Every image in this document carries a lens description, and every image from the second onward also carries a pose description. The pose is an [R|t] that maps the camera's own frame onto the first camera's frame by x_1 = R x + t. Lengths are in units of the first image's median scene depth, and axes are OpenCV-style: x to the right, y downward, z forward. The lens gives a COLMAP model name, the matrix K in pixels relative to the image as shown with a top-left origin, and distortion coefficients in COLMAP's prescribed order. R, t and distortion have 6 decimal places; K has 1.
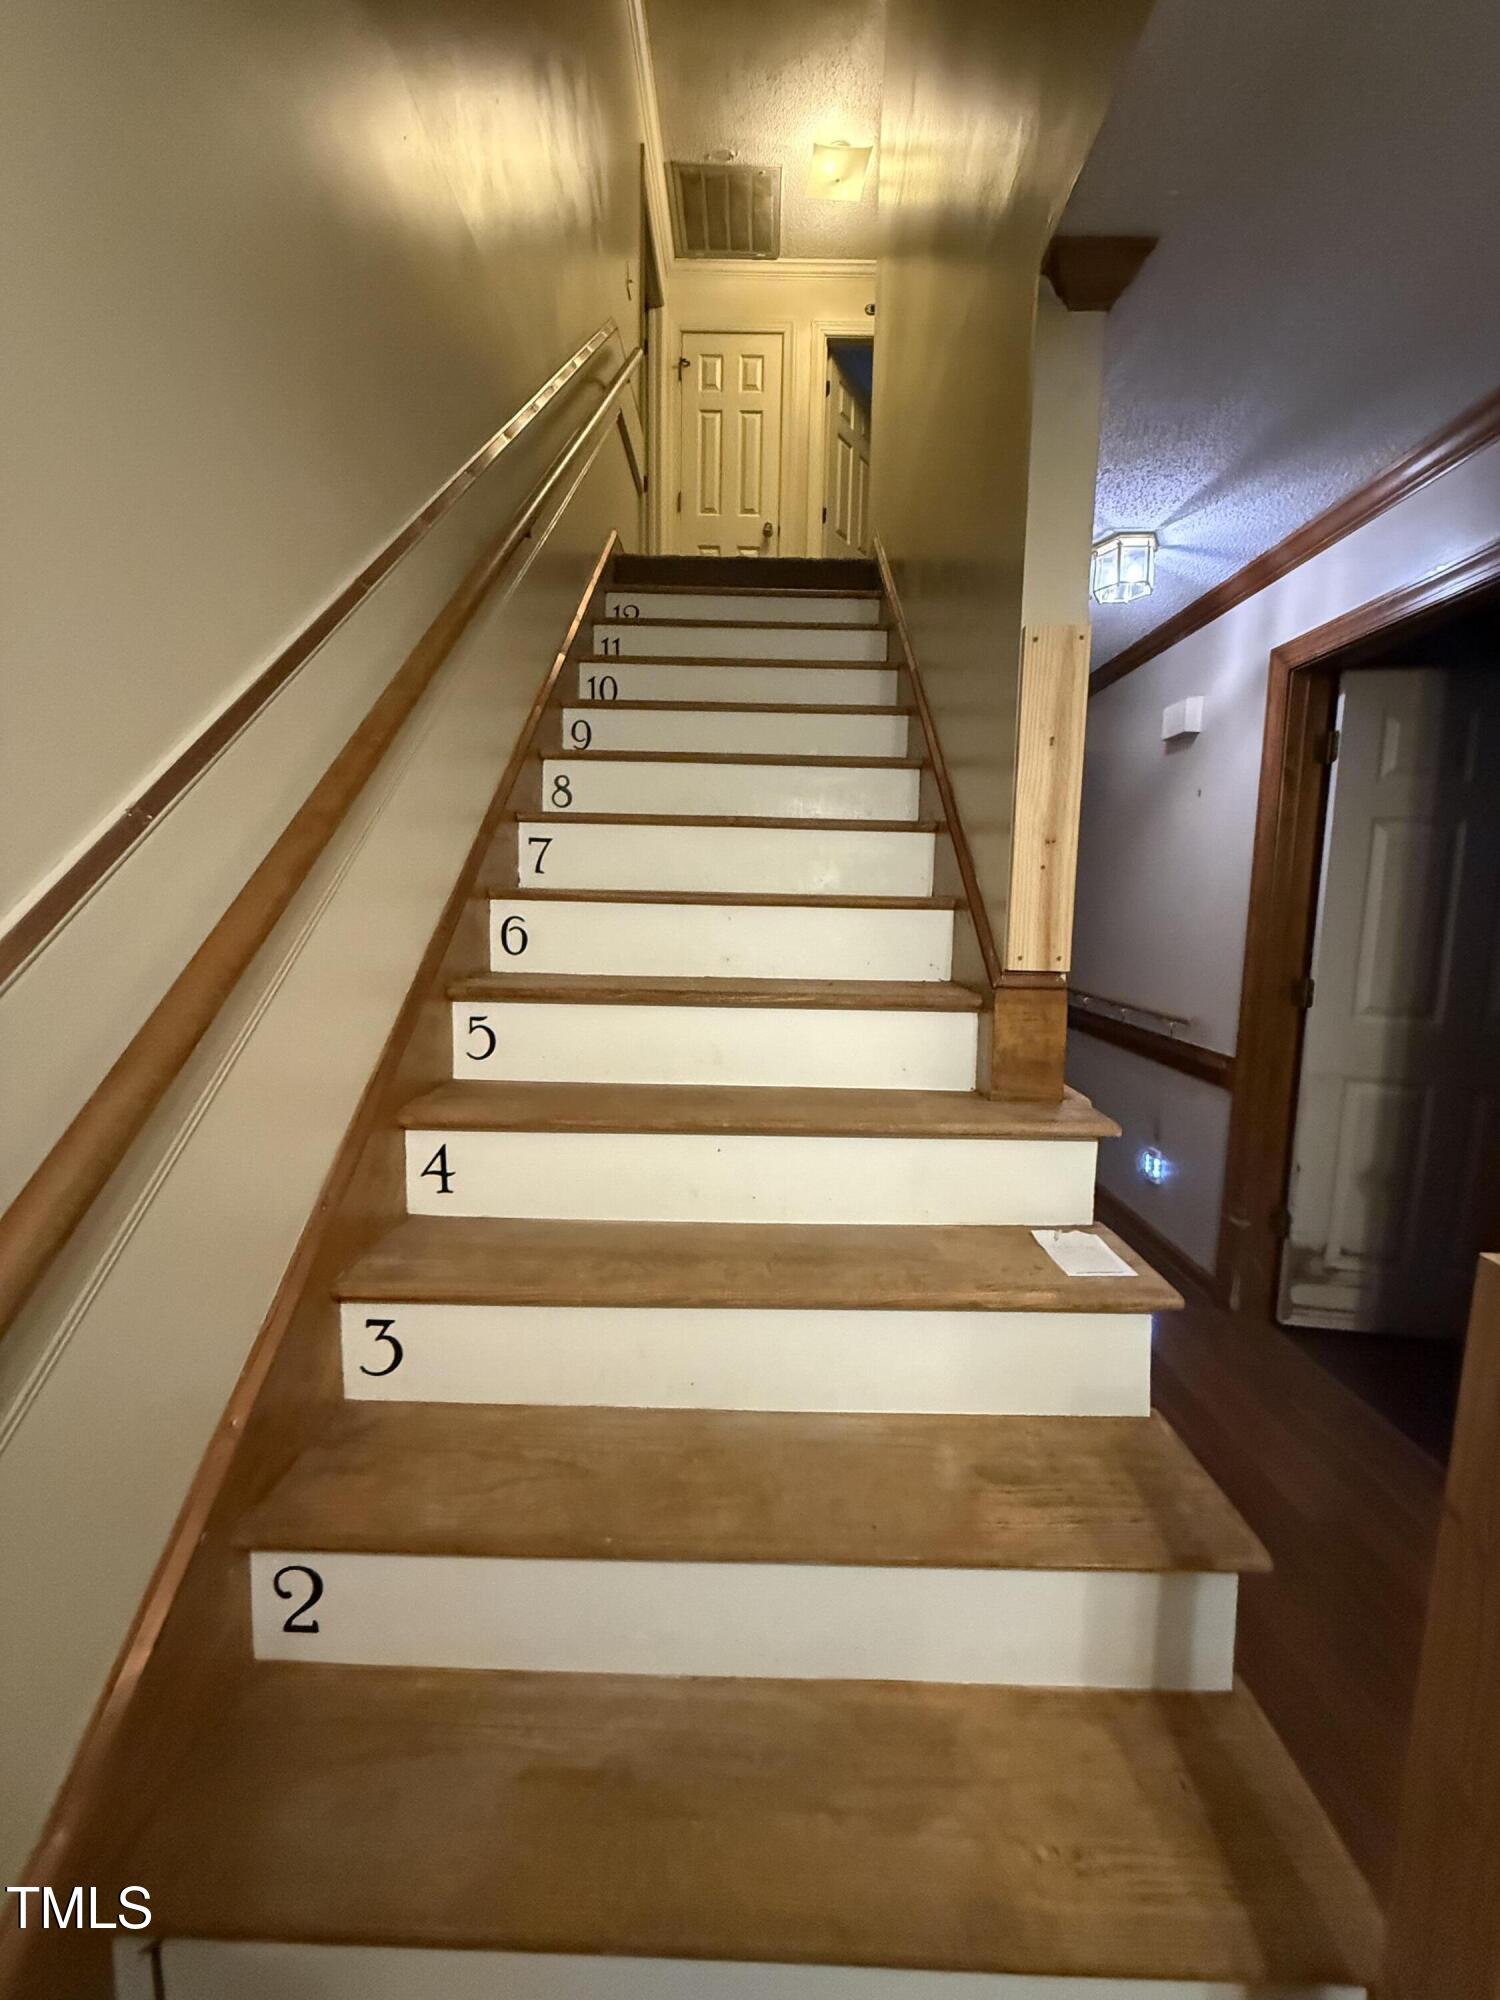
lens RADIAL K [[795.3, 0, 756.2], [0, 795.3, 995.4], [0, 0, 1]] dist [-0.001420, -0.000306]
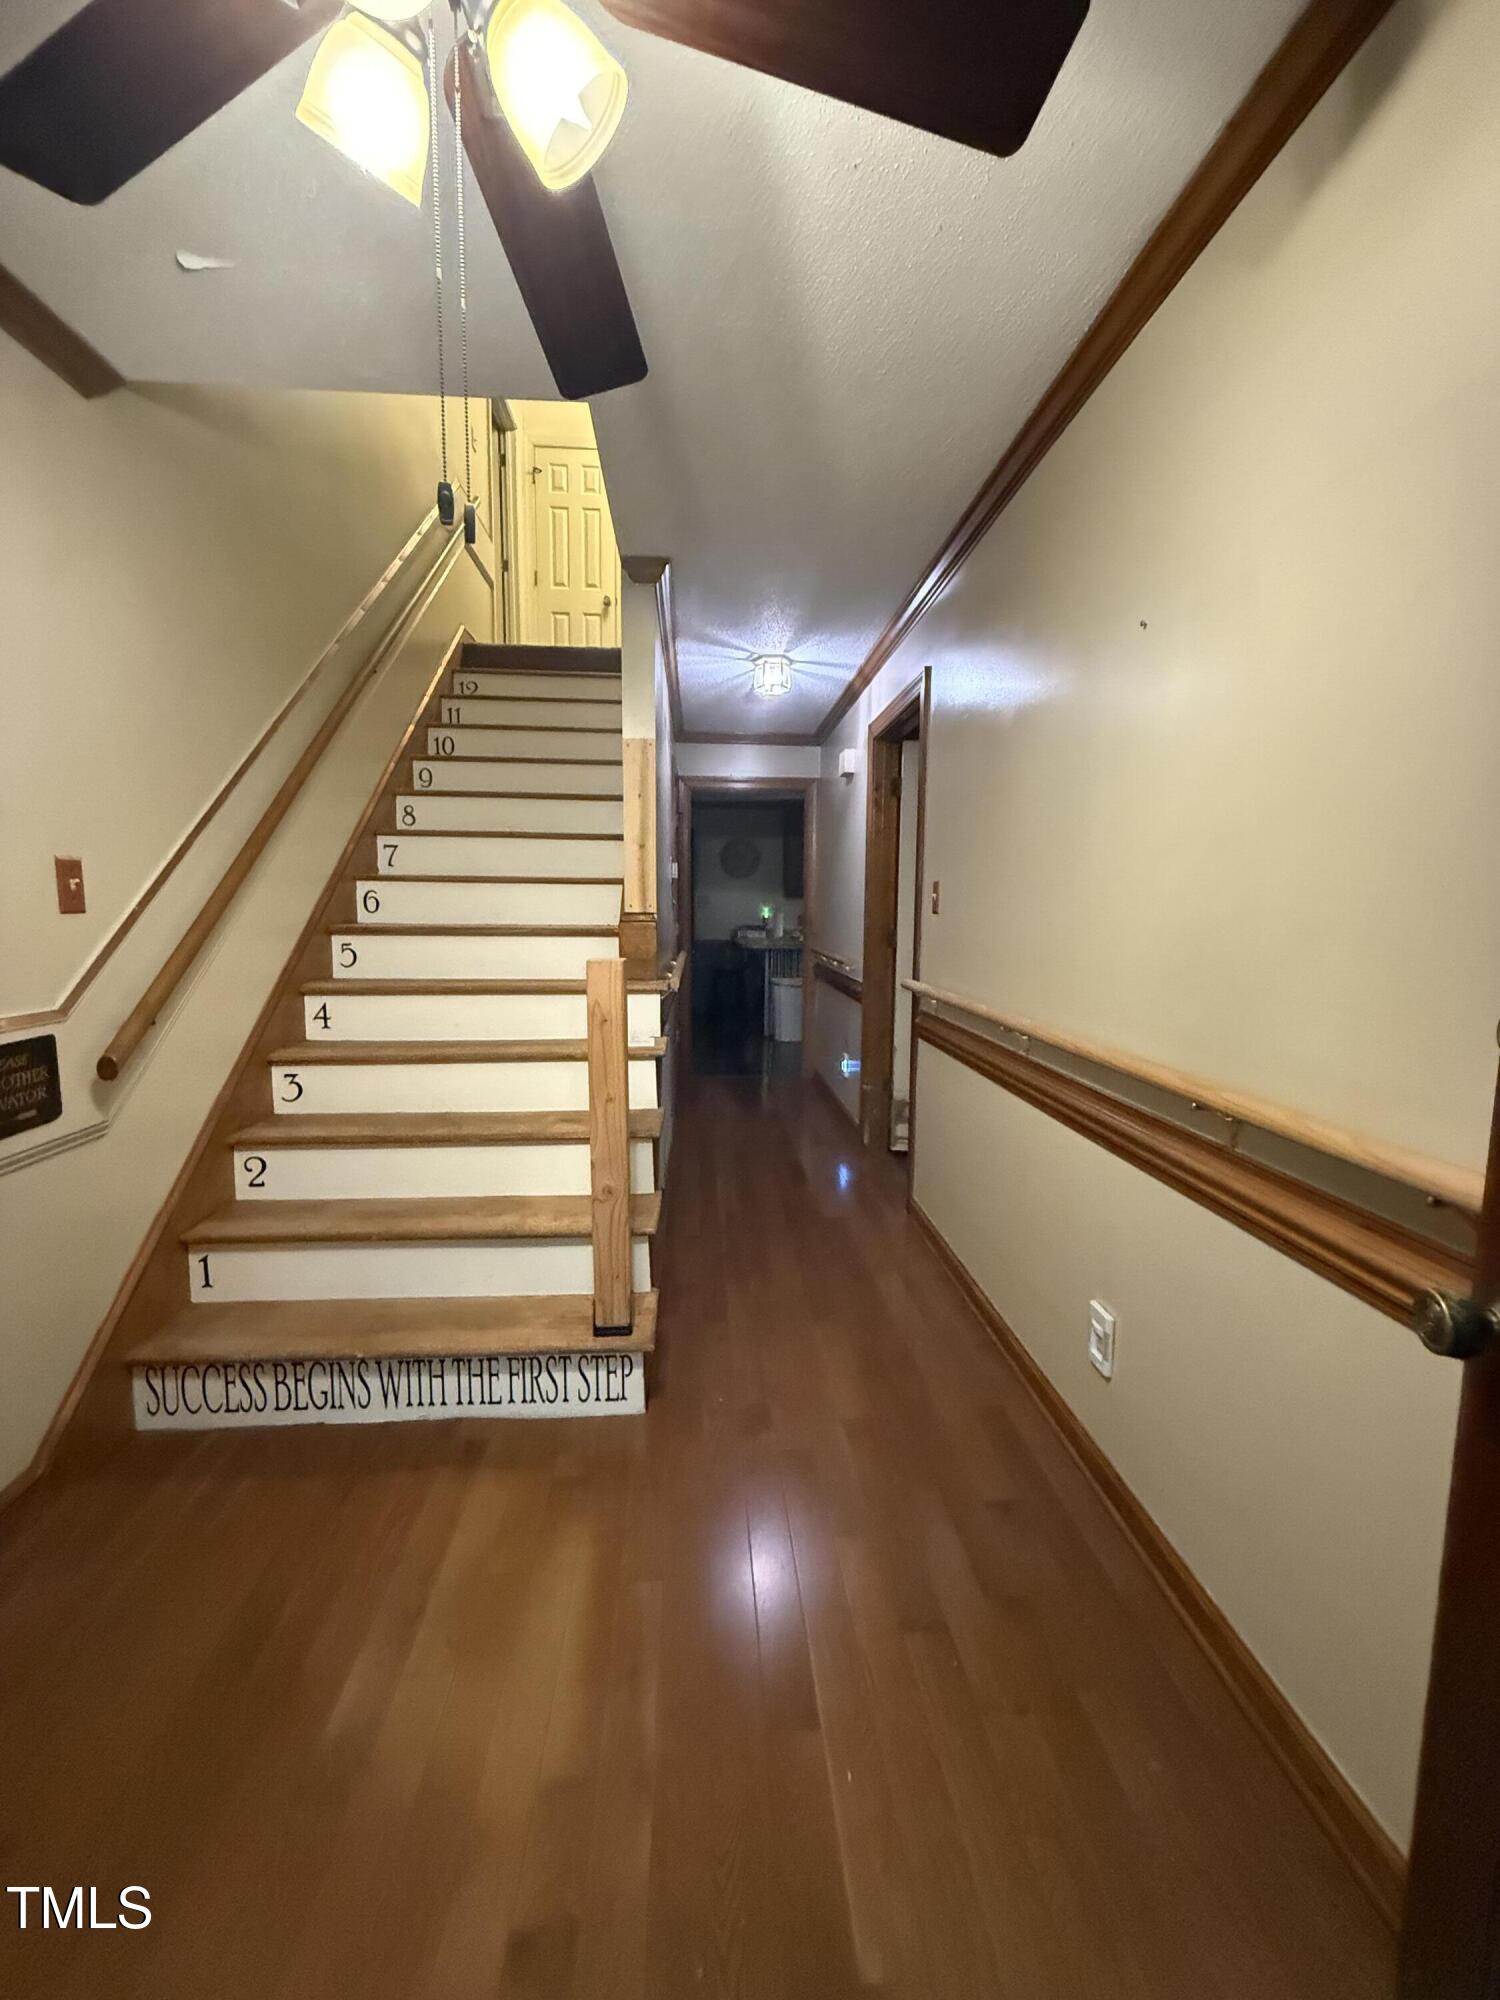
lens RADIAL K [[795.3, 0, 756.2], [0, 795.3, 995.4], [0, 0, 1]] dist [-0.001420, -0.000306]
pose [[0.996802, -0.018490, 0.077739, 0.339941], [0.018782, 0.999819, -0.003021, 0.129598], [-0.077669, 0.004471, 0.996969, -0.683474]]
